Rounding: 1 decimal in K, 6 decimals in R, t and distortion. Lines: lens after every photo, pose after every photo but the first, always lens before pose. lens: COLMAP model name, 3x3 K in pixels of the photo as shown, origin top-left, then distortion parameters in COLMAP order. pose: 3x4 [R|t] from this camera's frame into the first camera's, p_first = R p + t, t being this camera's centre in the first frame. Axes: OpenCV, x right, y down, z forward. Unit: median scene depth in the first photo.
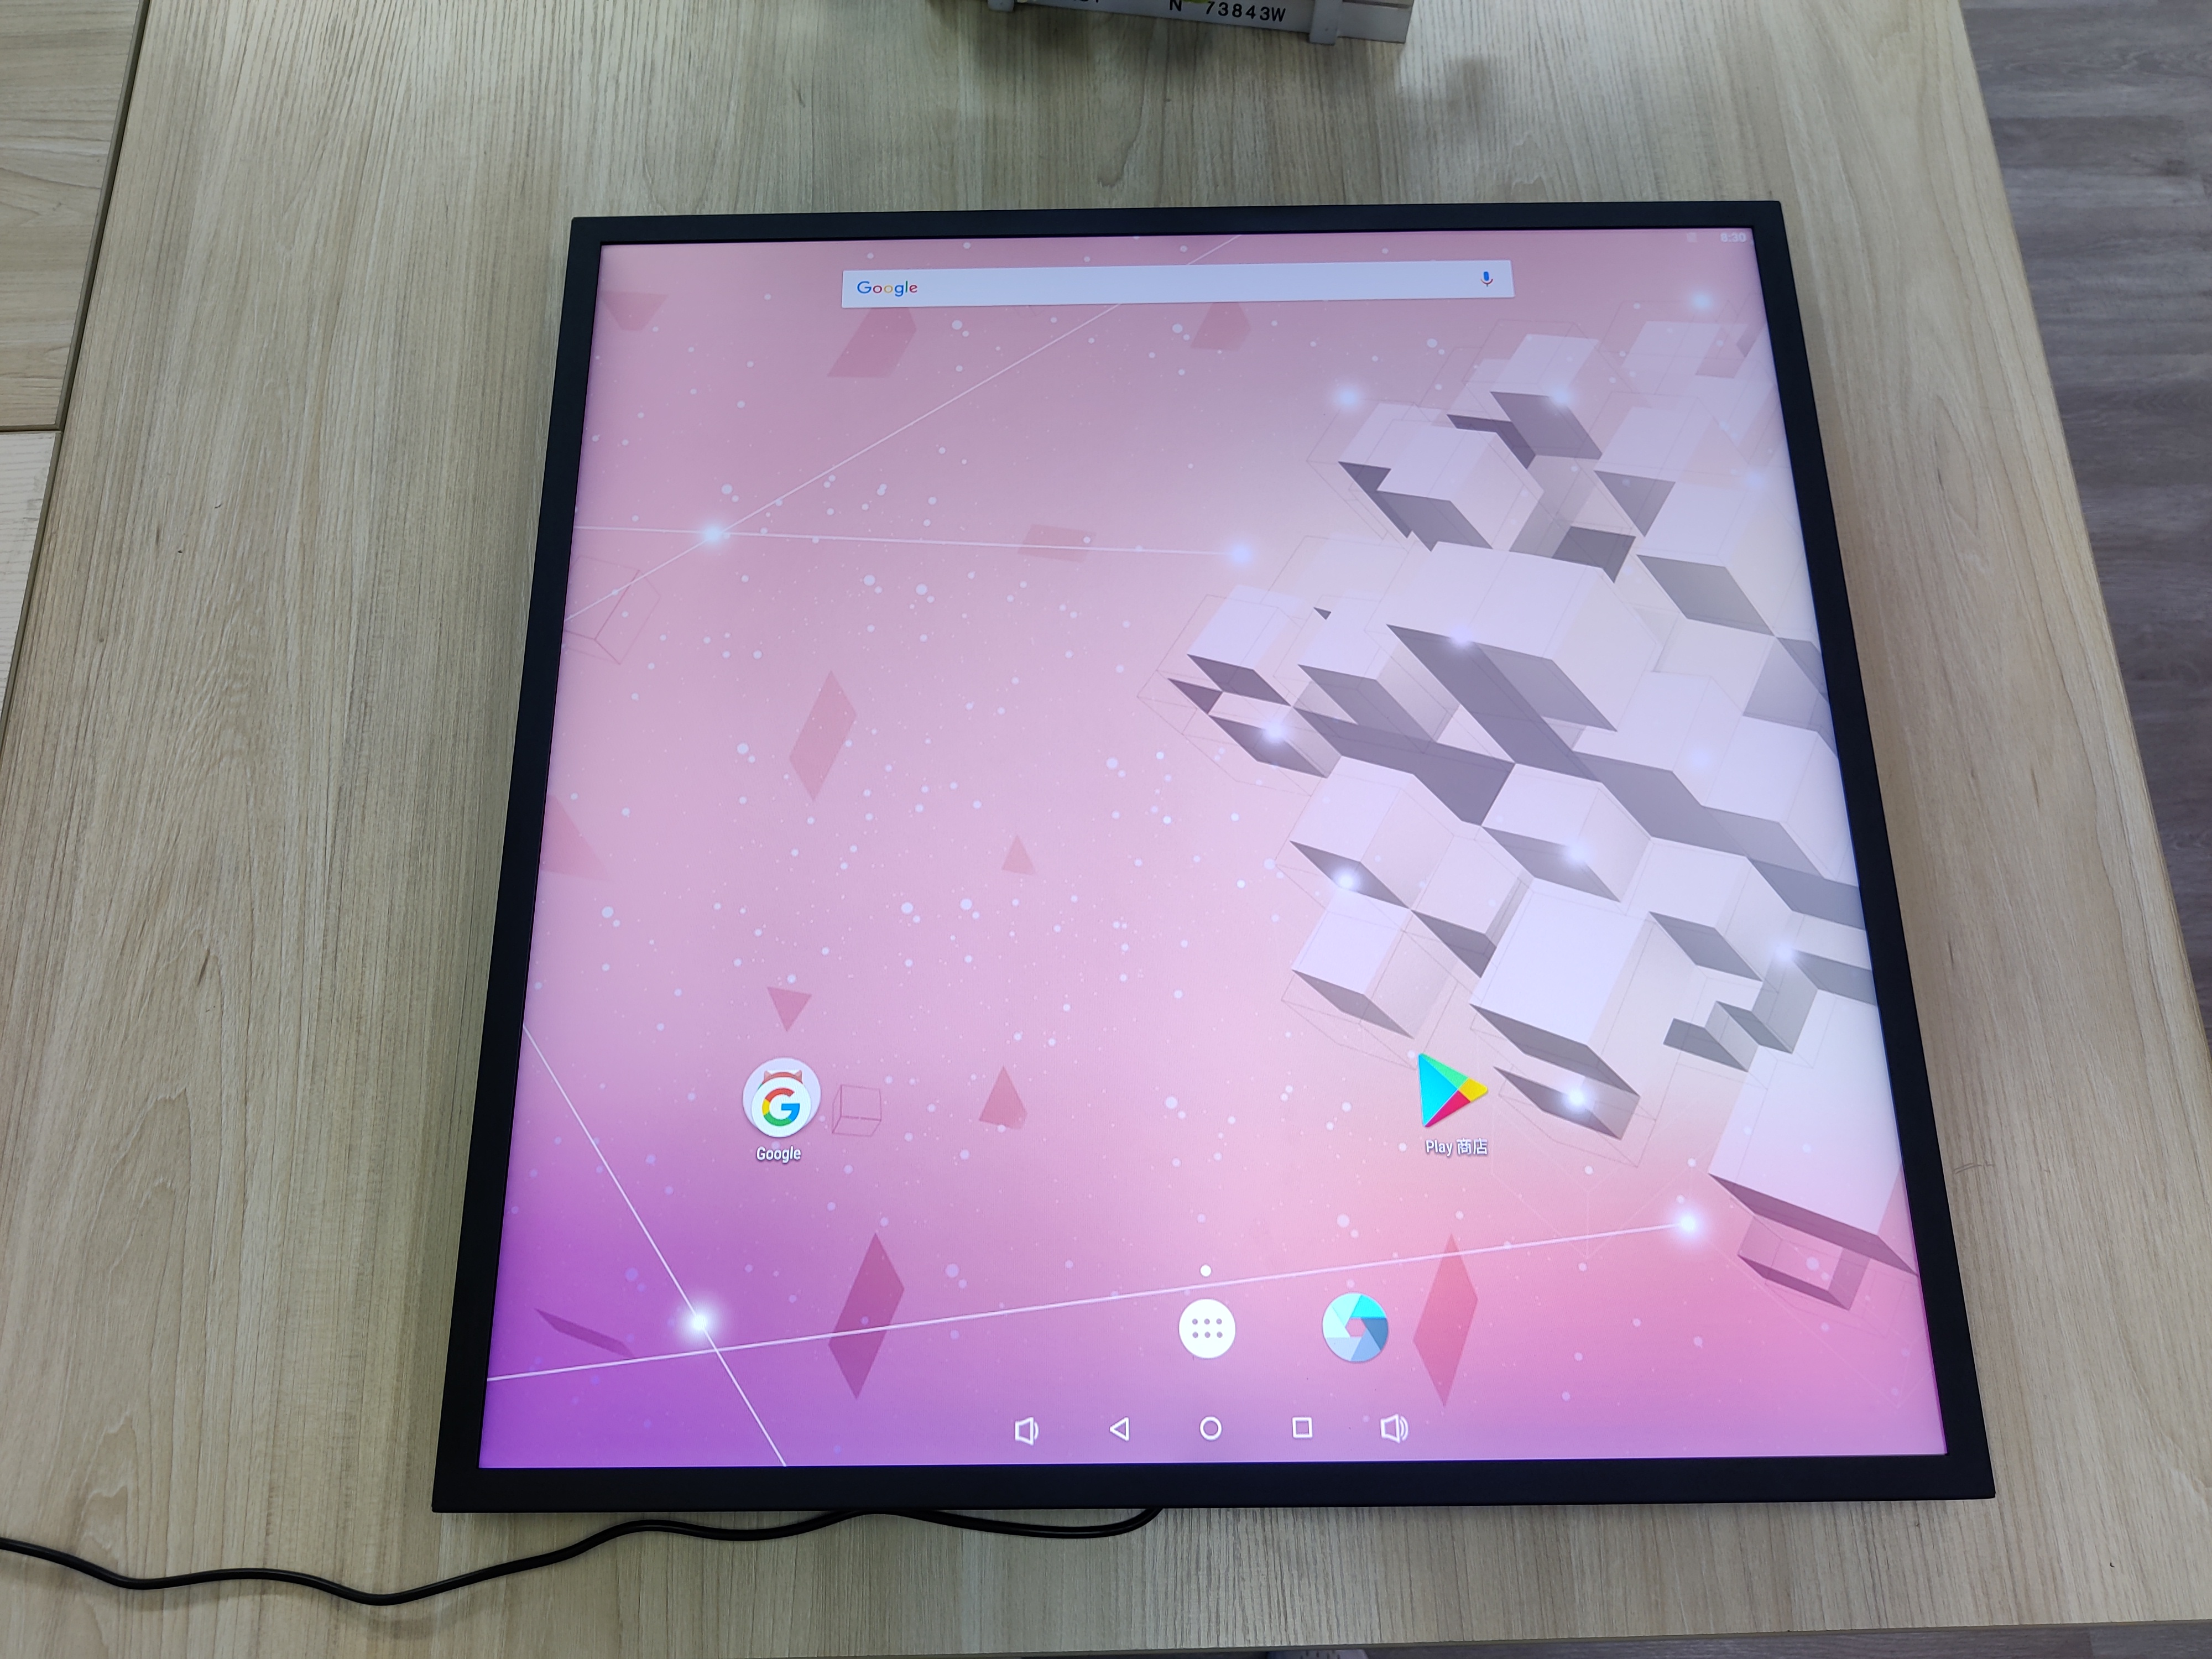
lens RADIAL K [[1480.6, 0, 1106.0], [0, 1480.6, 829.5], [0, 0, 1]] dist [-0.008600, 0.000727]
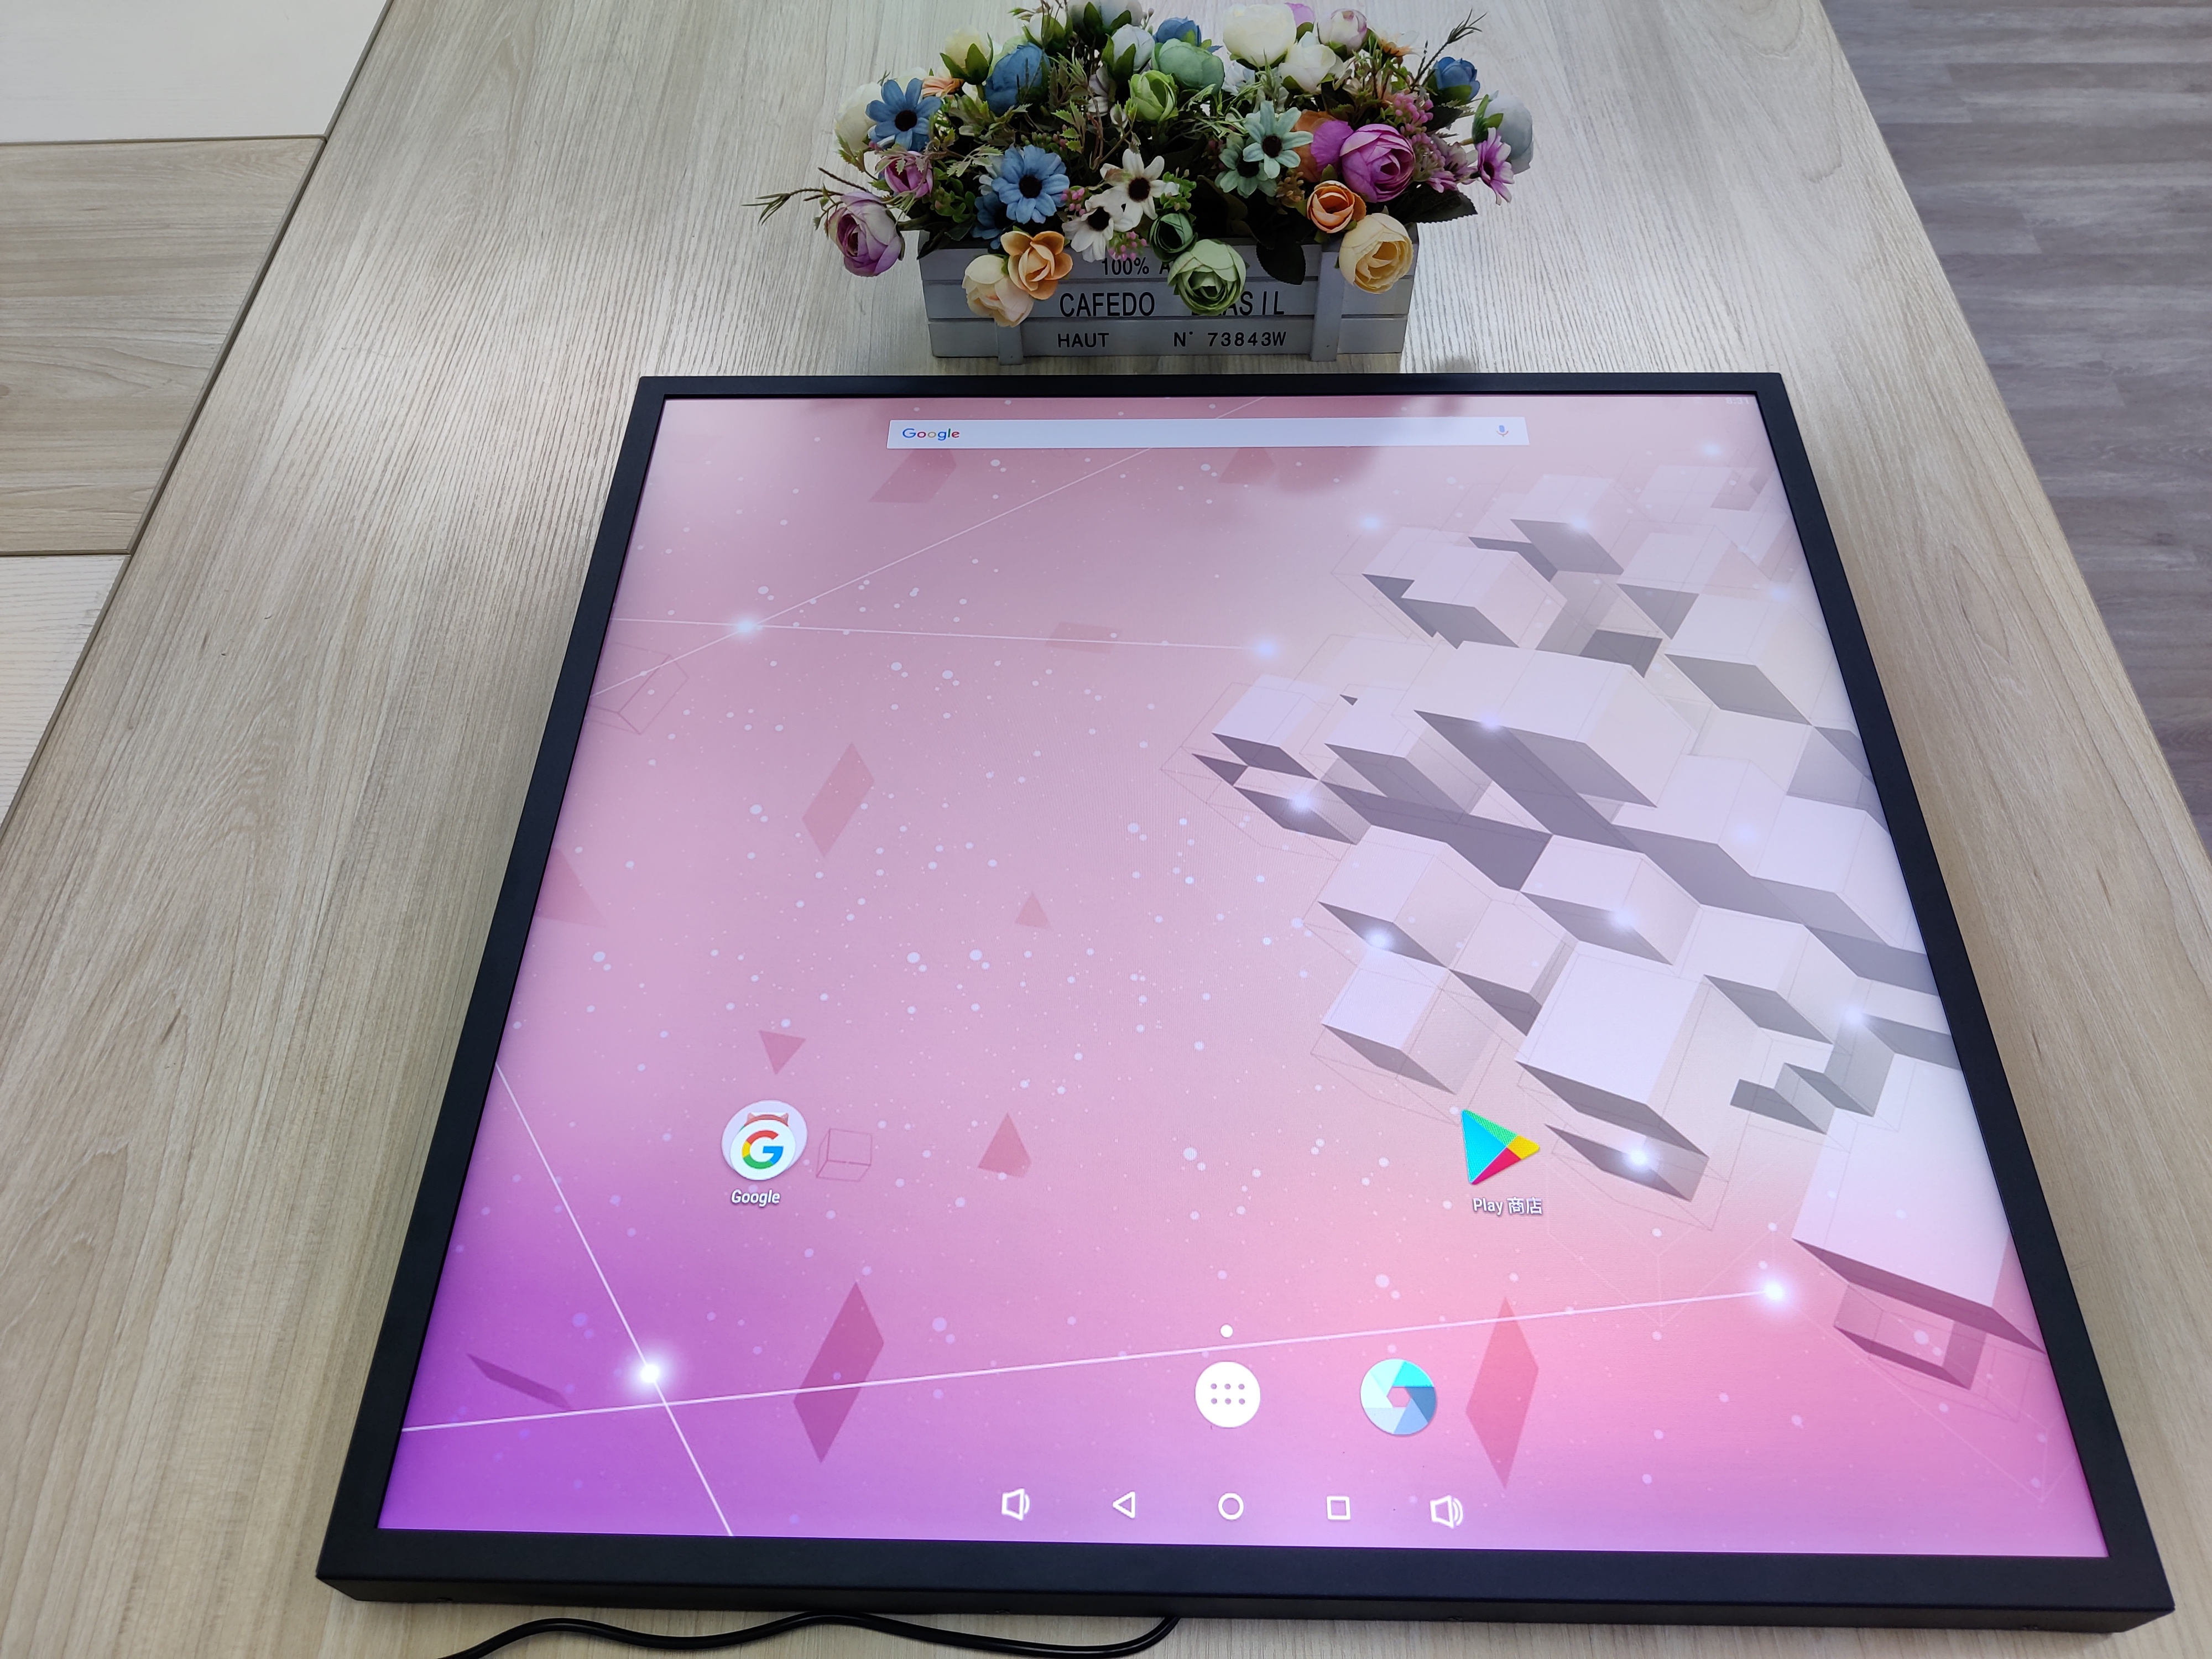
lens RADIAL K [[1493.6, 0, 1119.2], [0, 1493.6, 812.3], [0, 0, 1]] dist [-0.012704, 0.005474]
pose [[0.999670, 0.014632, -0.021102, 0.015261], [-0.019483, 0.967507, -0.252094, 0.193175], [0.016727, 0.252422, 0.967473, 0.053146]]
